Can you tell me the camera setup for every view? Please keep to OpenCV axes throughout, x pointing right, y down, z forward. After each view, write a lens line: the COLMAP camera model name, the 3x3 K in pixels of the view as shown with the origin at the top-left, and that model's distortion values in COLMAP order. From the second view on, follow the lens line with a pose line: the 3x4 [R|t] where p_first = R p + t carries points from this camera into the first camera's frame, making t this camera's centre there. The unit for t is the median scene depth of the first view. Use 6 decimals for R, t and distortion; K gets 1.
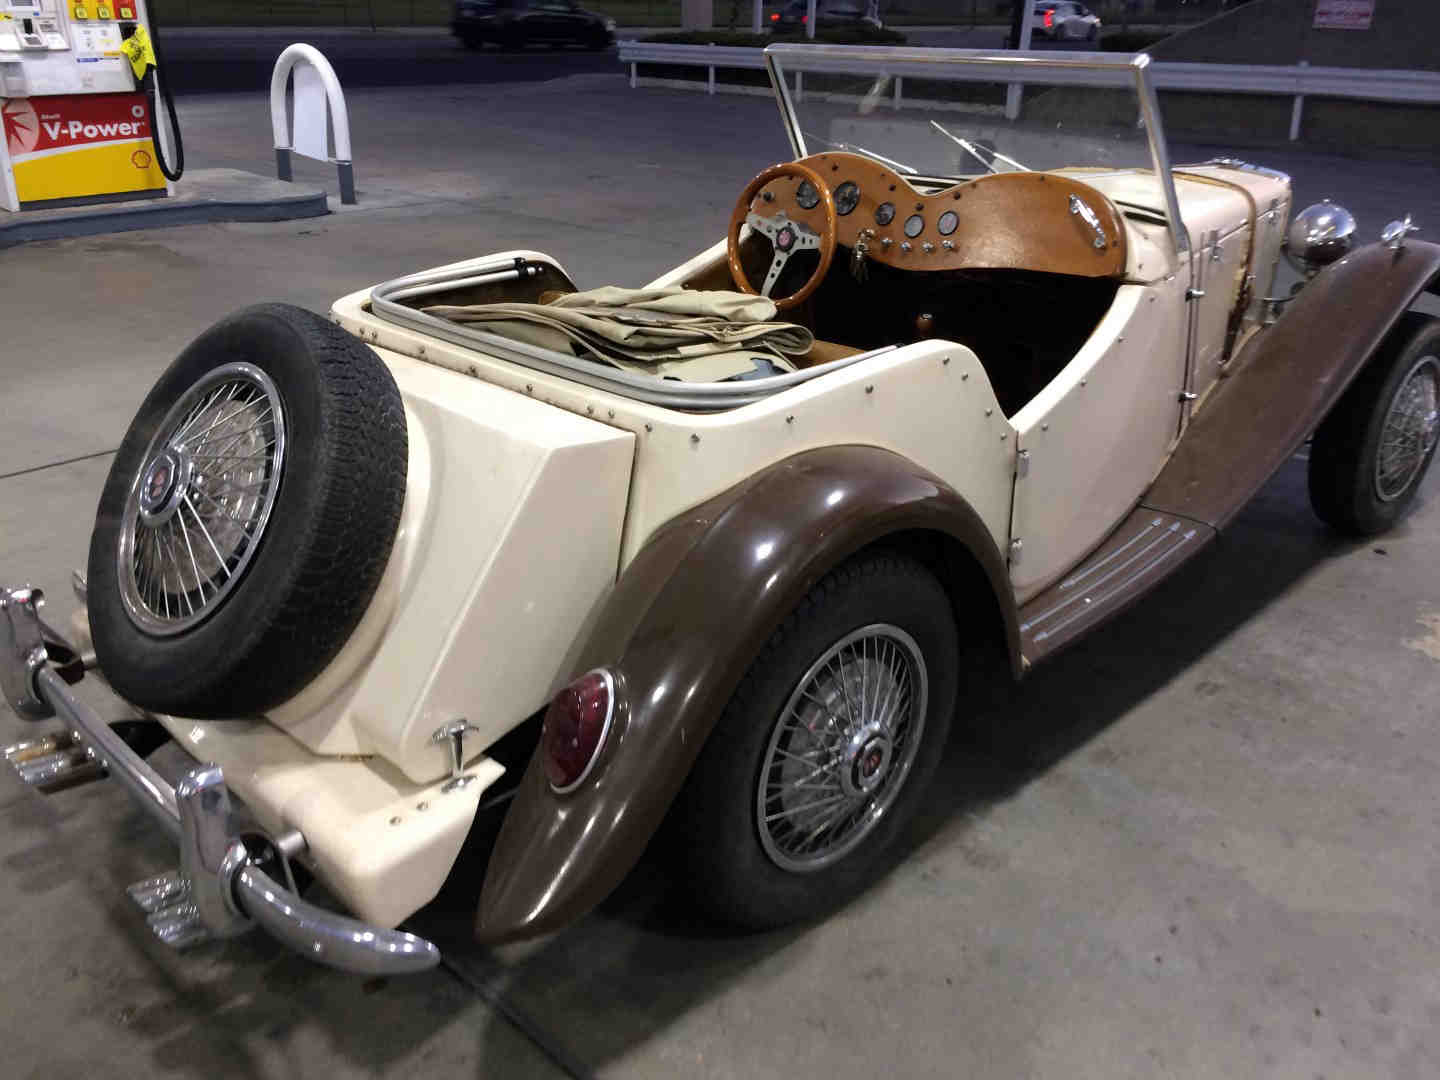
lens RADIAL K [[1239.5, 0, 720.0], [0, 1239.5, 540.0], [0, 0, 1]] dist [0.068464, -0.097338]
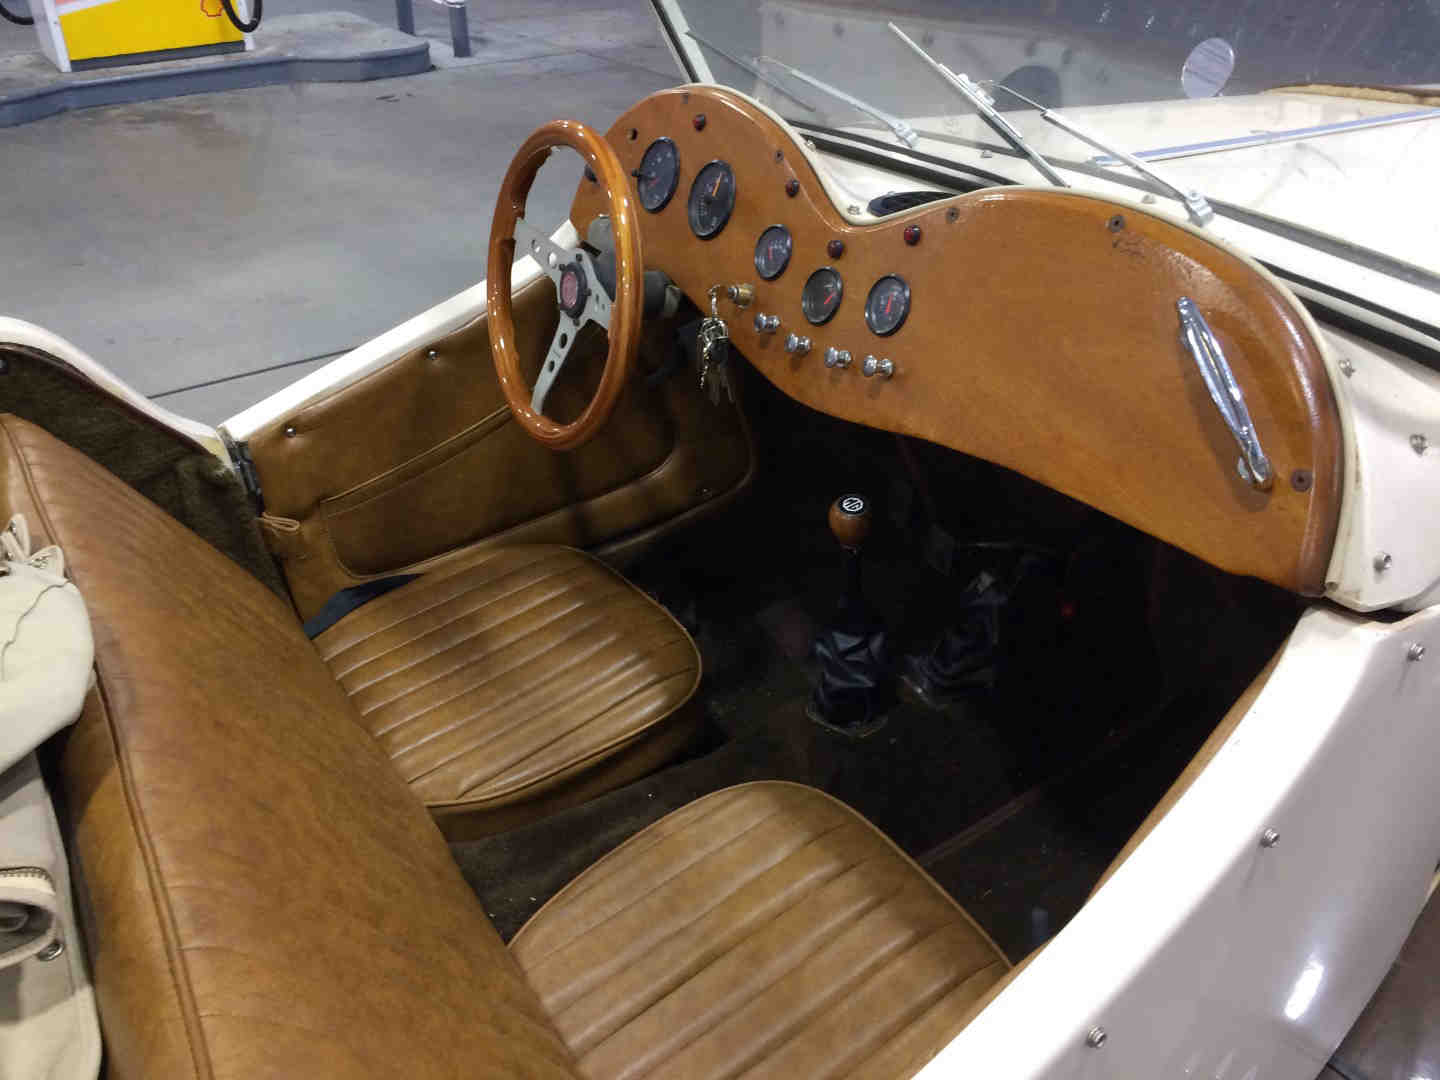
lens RADIAL K [[1223.5, 0, 720.0], [0, 1223.5, 540.0], [0, 0, 1]] dist [0.088683, -0.127192]
pose [[0.974832, 0.083898, -0.206553, 0.202398], [-0.055564, 0.988683, 0.139350, -0.215777], [0.215907, -0.124366, 0.968461, 0.564606]]
